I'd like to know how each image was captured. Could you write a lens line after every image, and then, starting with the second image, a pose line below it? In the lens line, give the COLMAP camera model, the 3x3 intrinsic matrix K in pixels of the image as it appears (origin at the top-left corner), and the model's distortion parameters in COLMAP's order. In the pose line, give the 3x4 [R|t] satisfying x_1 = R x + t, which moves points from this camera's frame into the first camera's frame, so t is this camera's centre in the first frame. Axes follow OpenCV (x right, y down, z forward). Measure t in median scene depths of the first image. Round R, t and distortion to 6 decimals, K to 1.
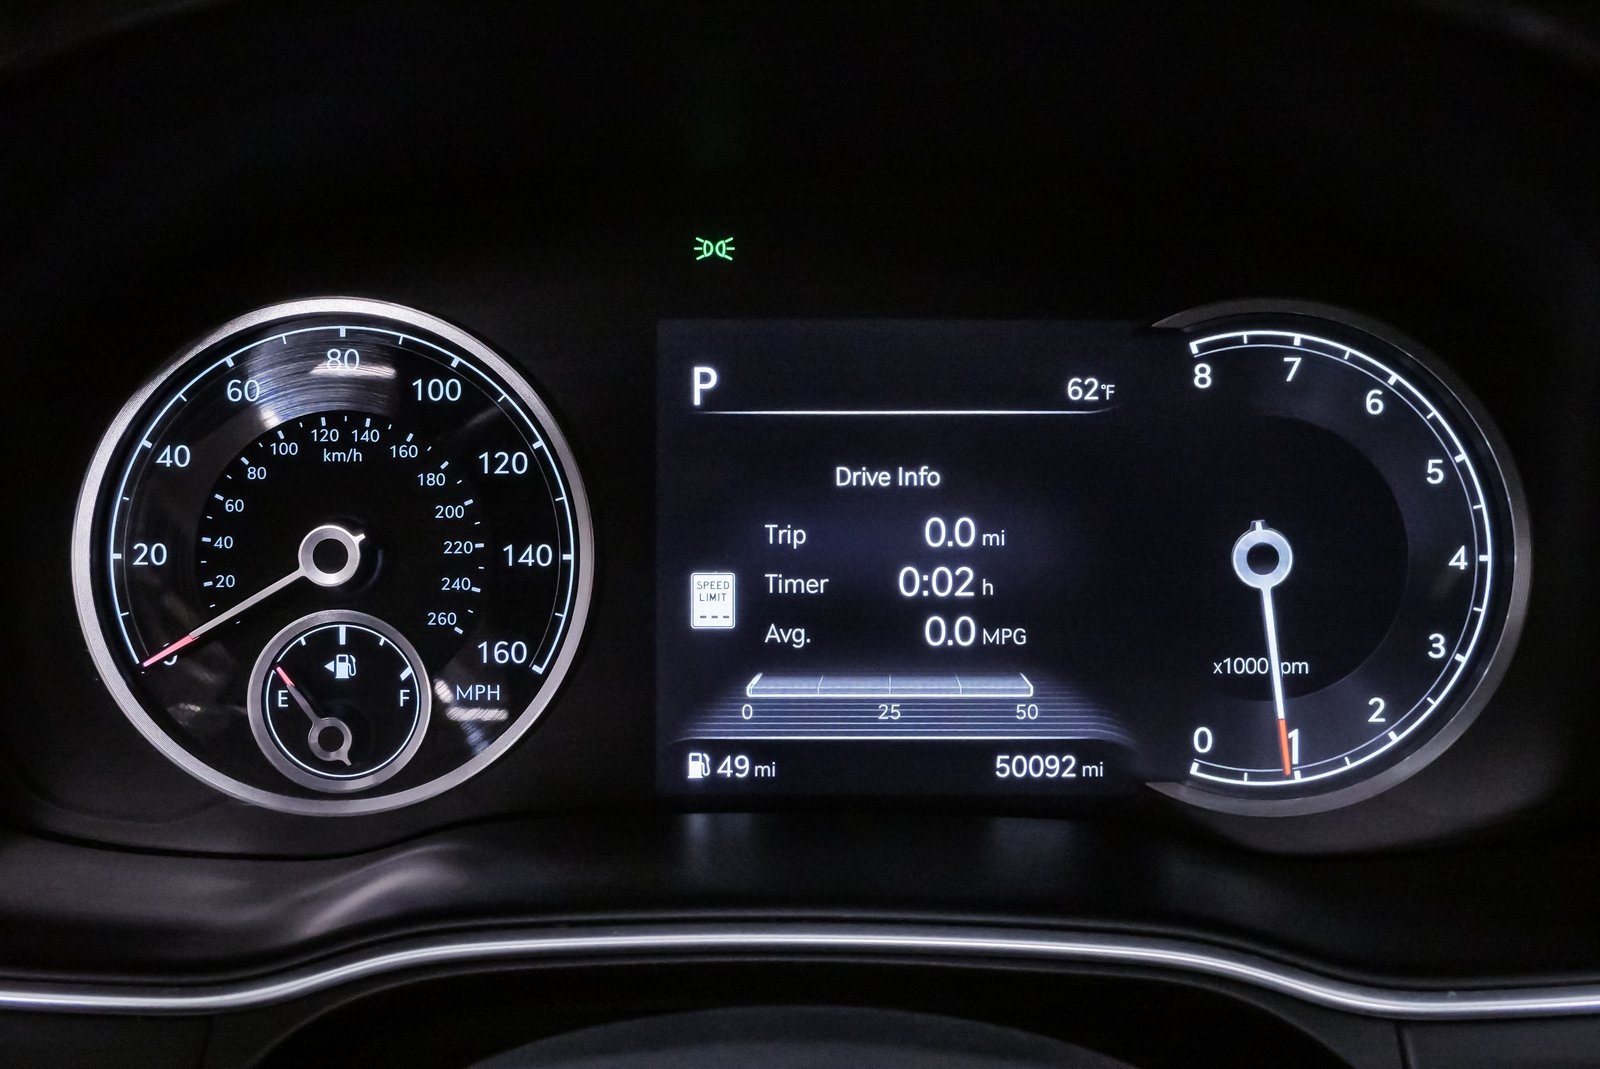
lens RADIAL K [[1893.7, 0, 800.0], [0, 1893.7, 534.5], [0, 0, 1]] dist [-0.007893, 0.003872]
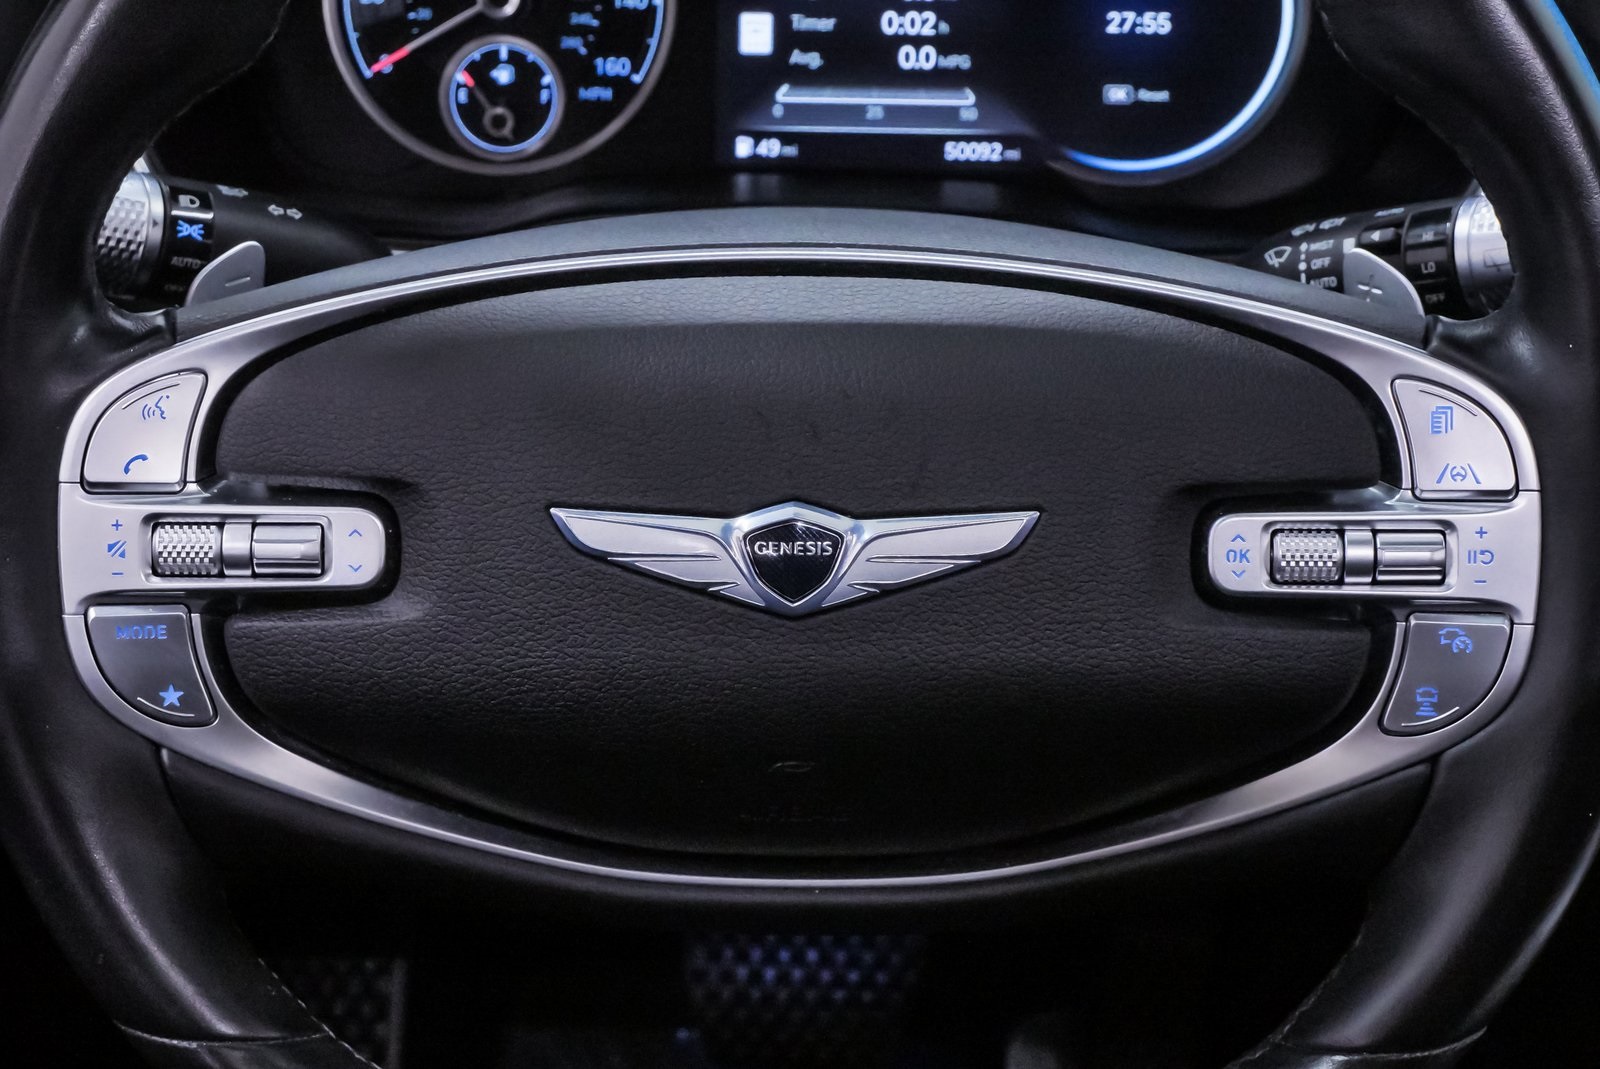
lens RADIAL K [[3018.7, 0, 800.0], [0, 3018.7, 534.5], [0, 0, 1]] dist [0.020487, 0.040655]
pose [[0.999609, 0.020044, -0.019483, 0.041554], [-0.016813, 0.987961, 0.153787, 0.058021], [0.022331, -0.153399, 0.987912, -1.368173]]
